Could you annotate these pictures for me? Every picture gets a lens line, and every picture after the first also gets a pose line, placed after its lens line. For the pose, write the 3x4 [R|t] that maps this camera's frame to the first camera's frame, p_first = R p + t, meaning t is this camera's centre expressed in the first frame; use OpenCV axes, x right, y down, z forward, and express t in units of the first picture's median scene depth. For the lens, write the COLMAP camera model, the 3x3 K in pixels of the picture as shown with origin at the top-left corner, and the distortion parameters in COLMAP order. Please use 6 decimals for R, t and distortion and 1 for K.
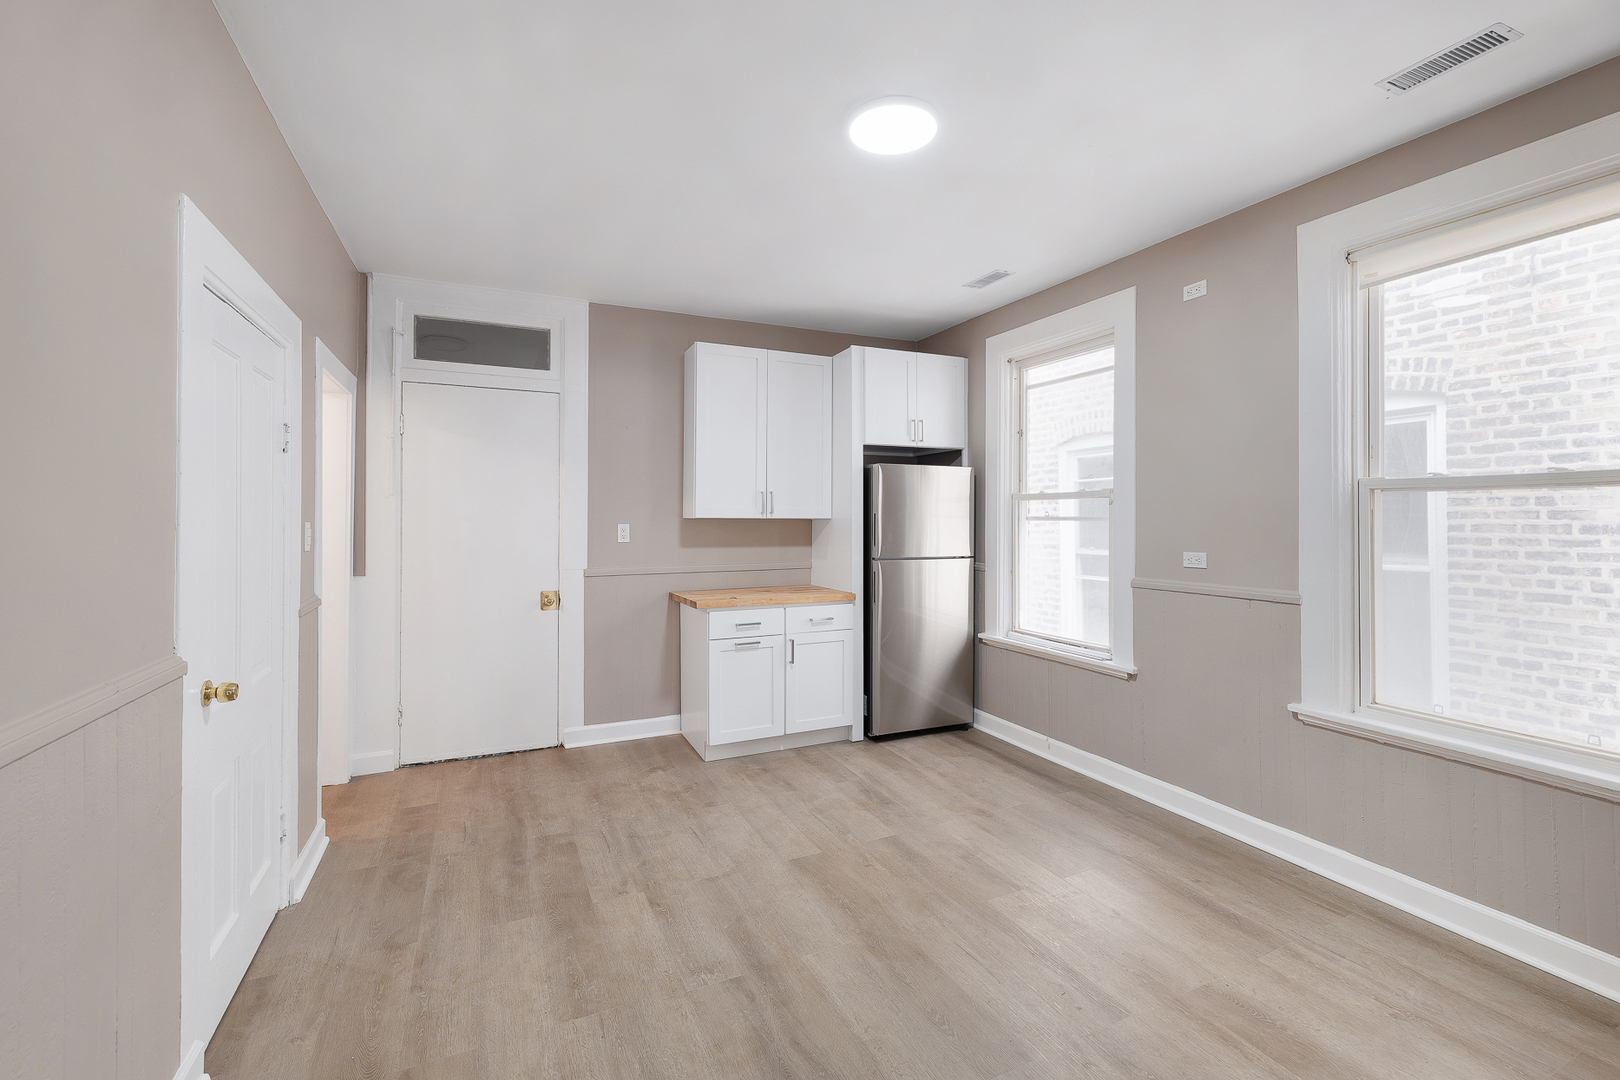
lens RADIAL K [[711.7, 0, 842.6], [0, 711.7, 515.6], [0, 0, 1]] dist [0.001049, 0.000187]
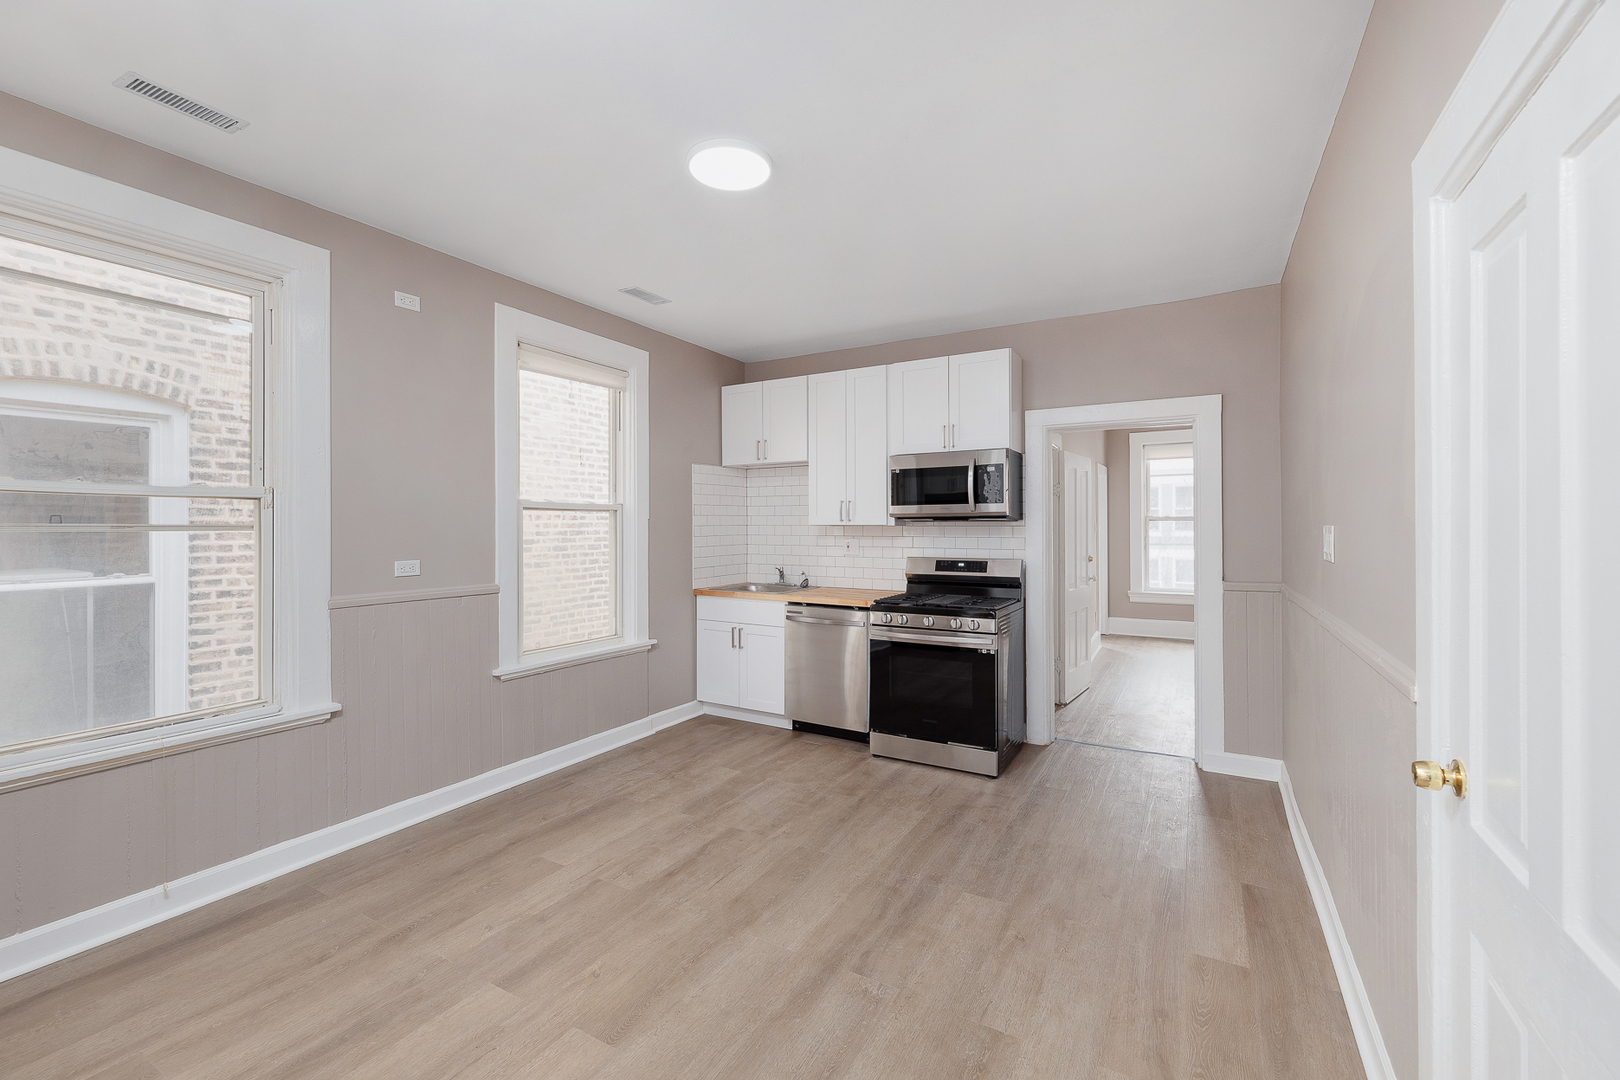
lens RADIAL K [[711.7, 0, 777.0], [0, 711.7, 525.2], [0, 0, 1]] dist [0.001049, 0.000187]
pose [[-0.539071, 0.003546, 0.842253, -0.526182], [-0.002952, 0.999977, -0.006100, 0.004446], [-0.842255, -0.005774, -0.539048, 0.909370]]
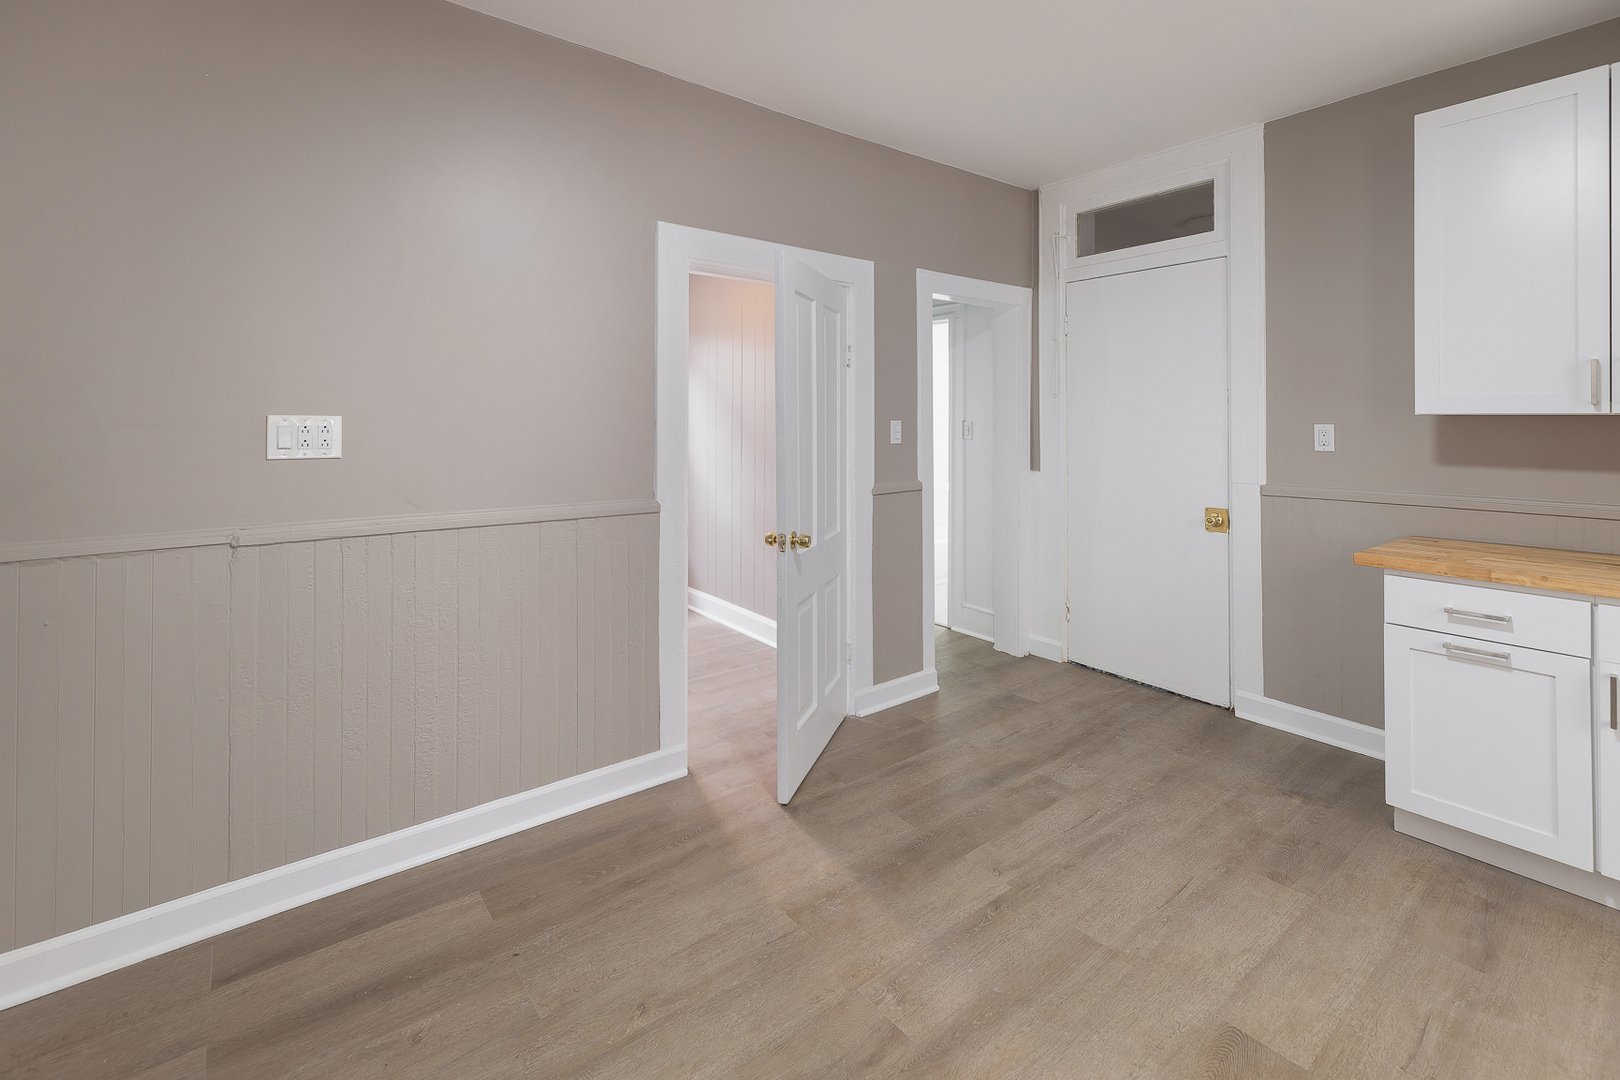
lens RADIAL K [[711.7, 0, 765.3], [0, 711.7, 412.1], [0, 0, 1]] dist [0.001049, 0.000187]
pose [[0.174738, -0.010457, -0.984559, 0.310664], [0.005322, 0.999939, -0.009676, 0.004059], [0.984601, -0.003550, 0.174783, 0.402146]]
